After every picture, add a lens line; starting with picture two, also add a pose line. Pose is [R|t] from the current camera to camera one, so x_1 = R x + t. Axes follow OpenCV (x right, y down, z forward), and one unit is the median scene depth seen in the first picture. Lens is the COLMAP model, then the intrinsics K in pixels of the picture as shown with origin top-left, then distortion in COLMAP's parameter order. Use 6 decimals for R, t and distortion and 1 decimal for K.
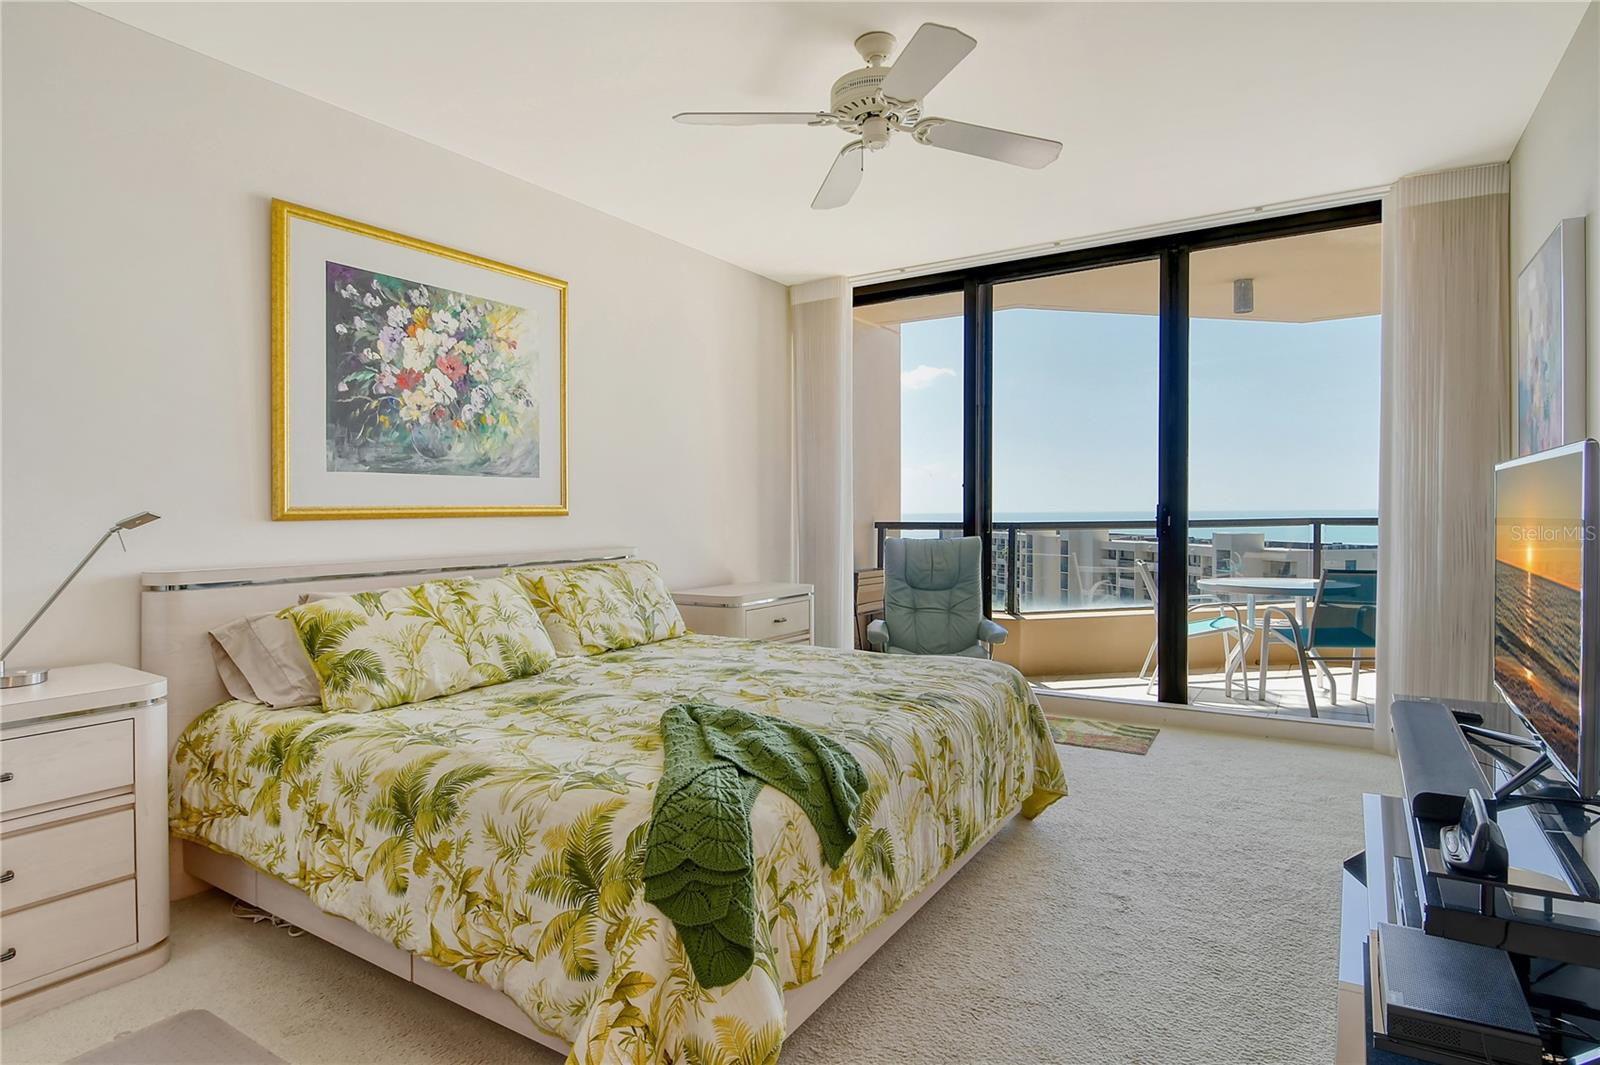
lens RADIAL K [[866.9, 0, 804.2], [0, 866.9, 525.6], [0, 0, 1]] dist [-0.003893, -0.004550]
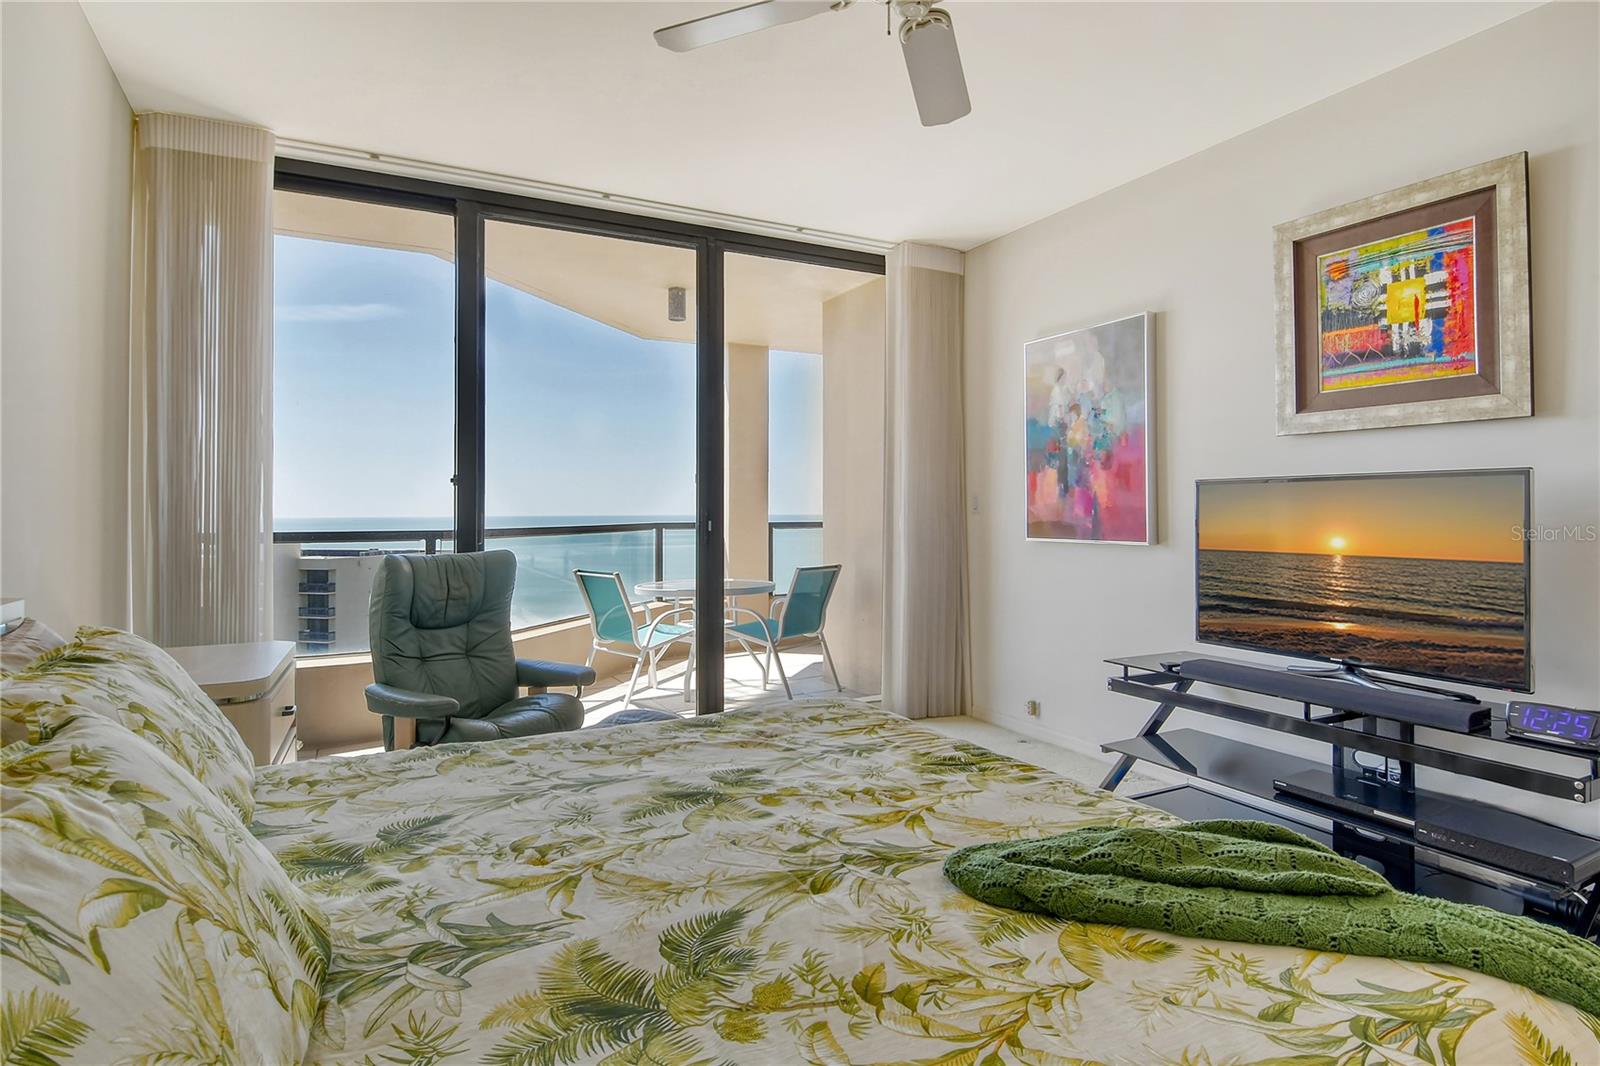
lens RADIAL K [[866.9, 0, 820.7], [0, 866.9, 500.1], [0, 0, 1]] dist [-0.003893, -0.004550]
pose [[0.469563, 0.018288, 0.882710, -0.328524], [0.015772, 0.999452, -0.029097, -0.003461], [-0.882758, 0.027585, 0.469017, 0.401774]]
